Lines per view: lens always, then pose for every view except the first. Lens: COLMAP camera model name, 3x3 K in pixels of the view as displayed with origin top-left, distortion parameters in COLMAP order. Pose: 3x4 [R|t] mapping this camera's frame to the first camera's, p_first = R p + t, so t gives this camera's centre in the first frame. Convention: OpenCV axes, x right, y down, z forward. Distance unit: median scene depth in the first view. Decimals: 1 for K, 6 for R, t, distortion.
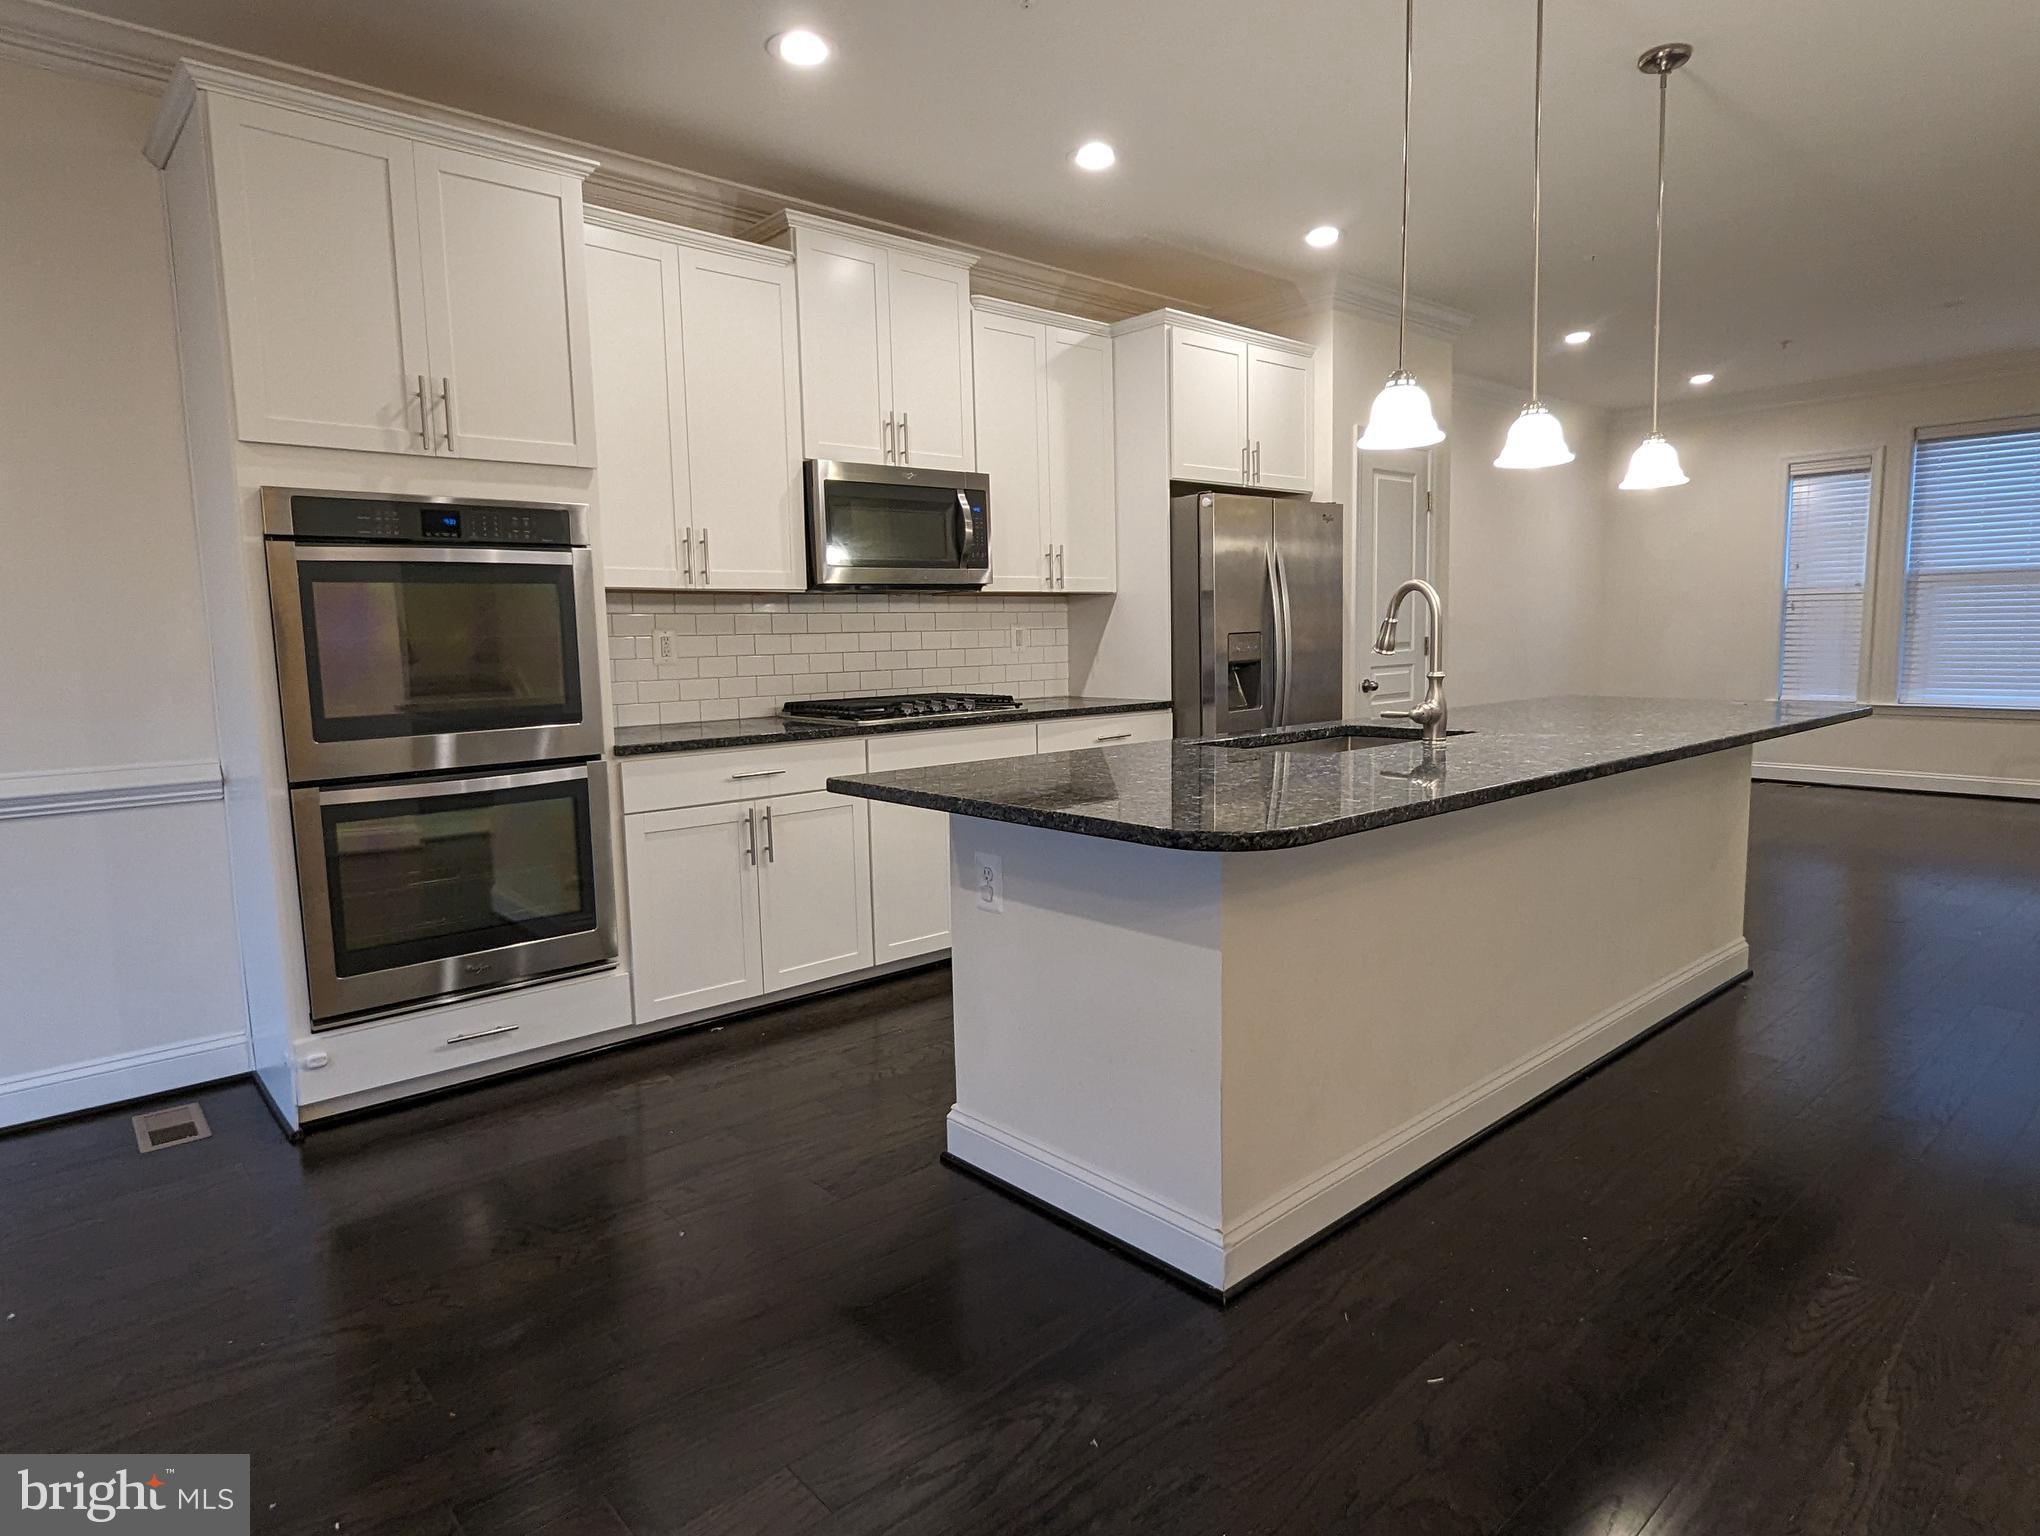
lens RADIAL K [[1157.7, 0, 1019.3], [0, 1157.7, 771.5], [0, 0, 1]] dist [0.003211, -0.000113]
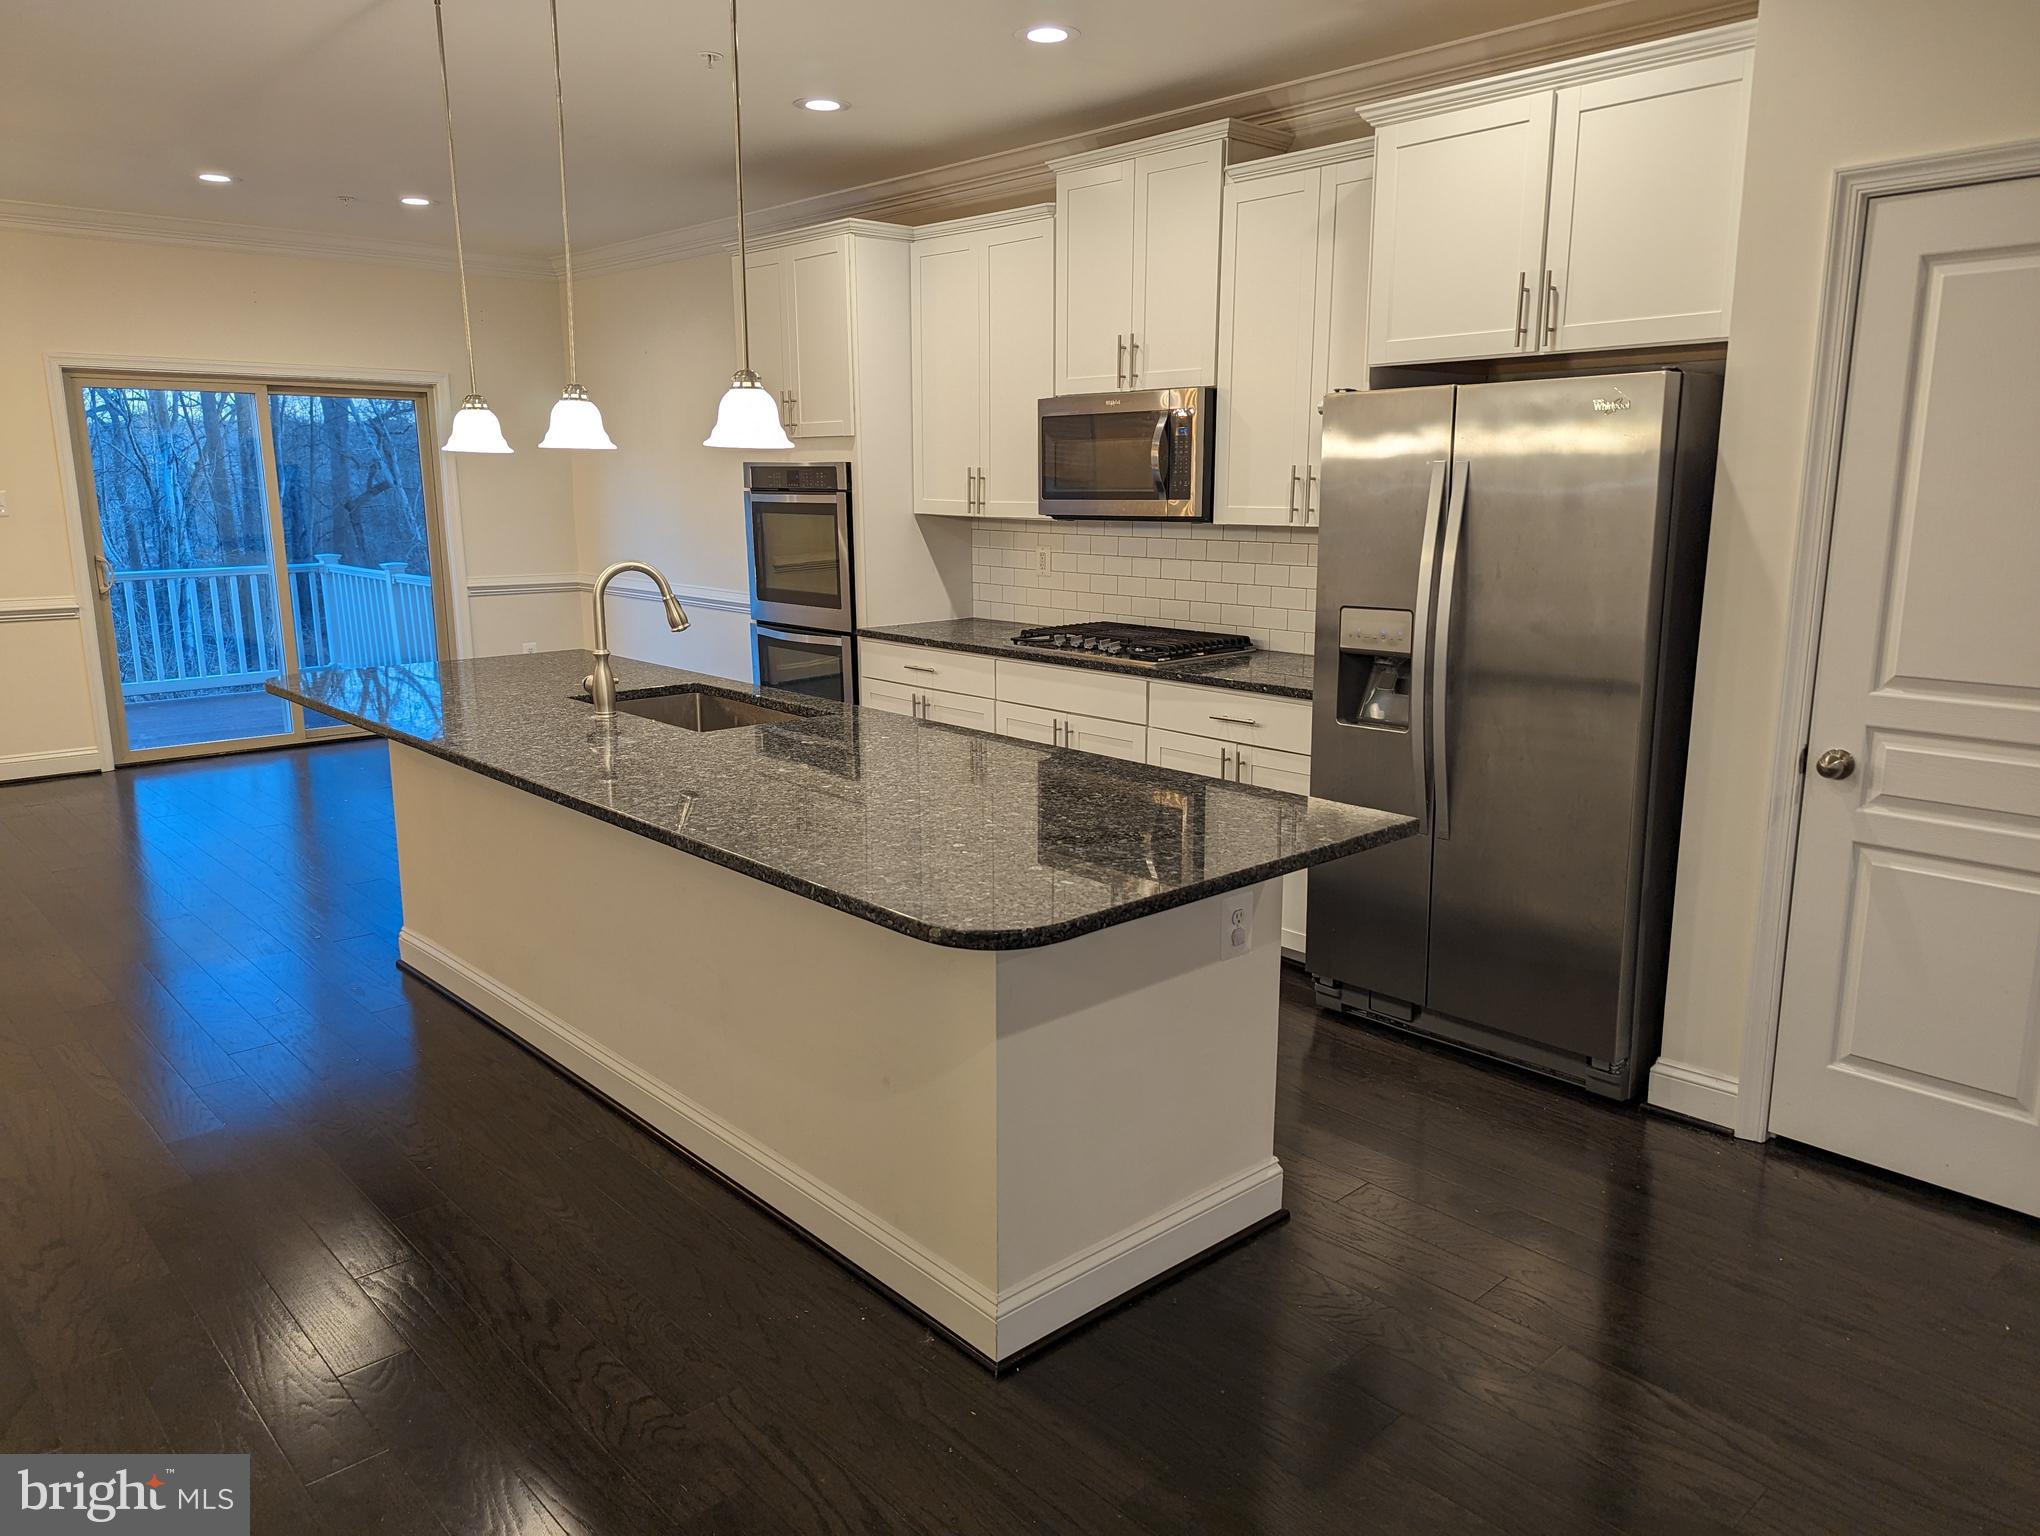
lens RADIAL K [[1426.6, 0, 1022.5], [0, 1426.6, 767.5], [0, 0, 1]] dist [0.052109, -0.030866]
pose [[0.012634, 0.222066, -0.974950, 1.170266], [-0.119161, 0.968414, 0.219033, -0.219577], [0.992795, 0.113409, 0.038696, 0.941047]]
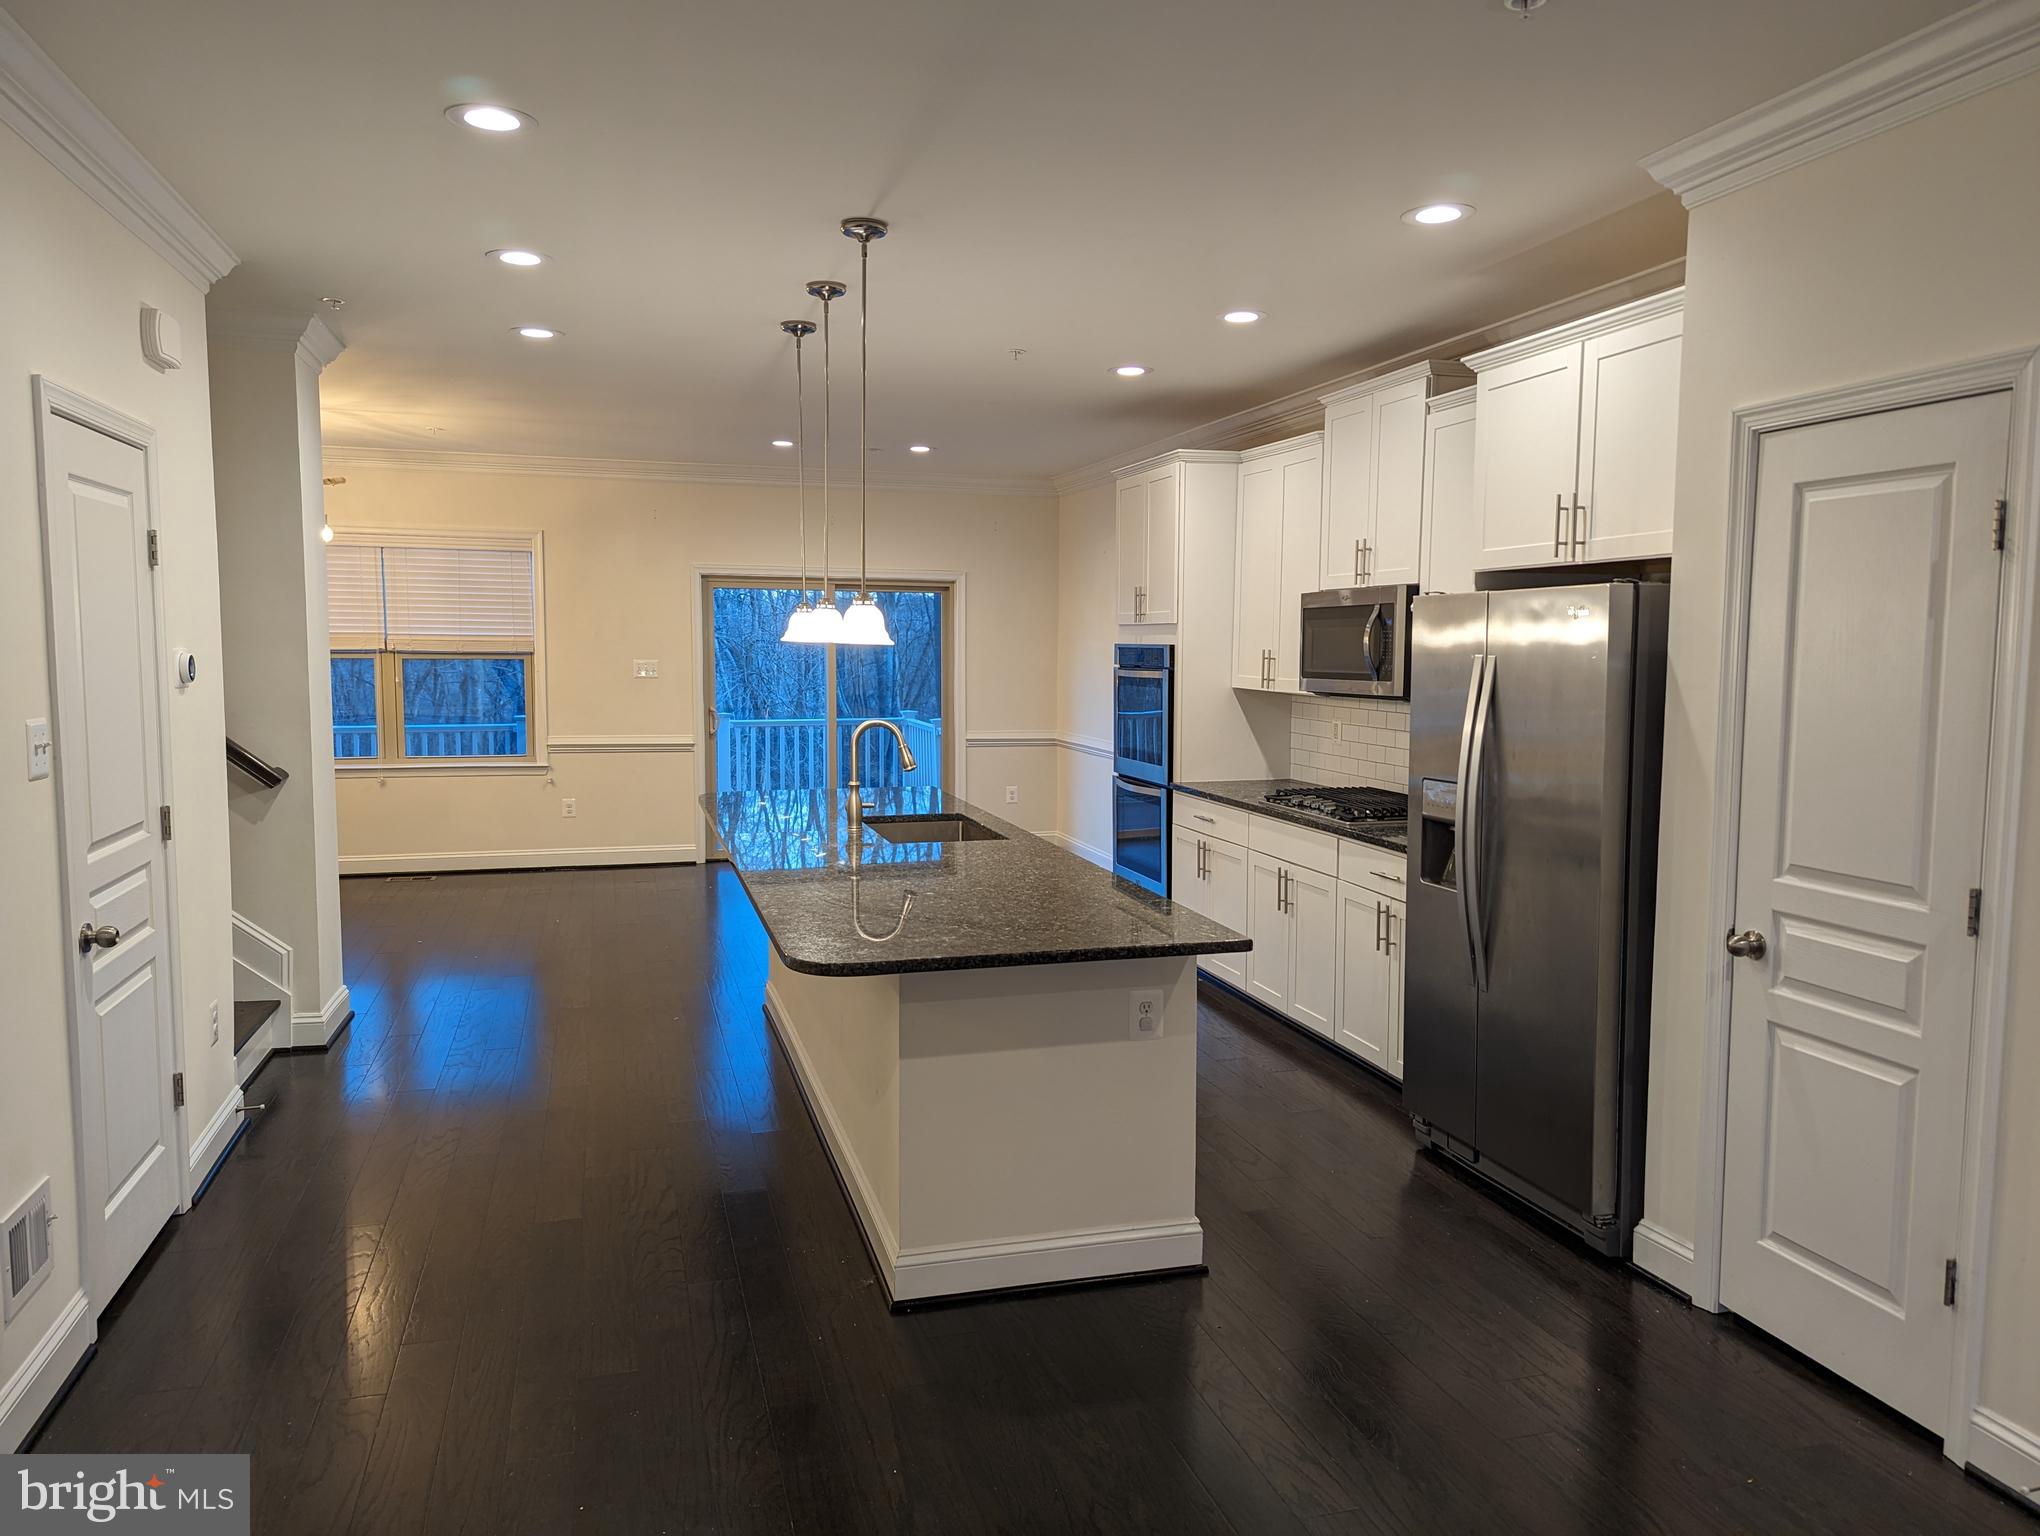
lens RADIAL K [[1426.6, 0, 1011.2], [0, 1426.6, 762.9], [0, 0, 1]] dist [0.052109, -0.030866]
pose [[-0.436914, 0.097224, -0.894233, 1.327896], [-0.103352, 0.982131, 0.157278, -0.290690], [0.893546, 0.161138, -0.419059, 1.354689]]
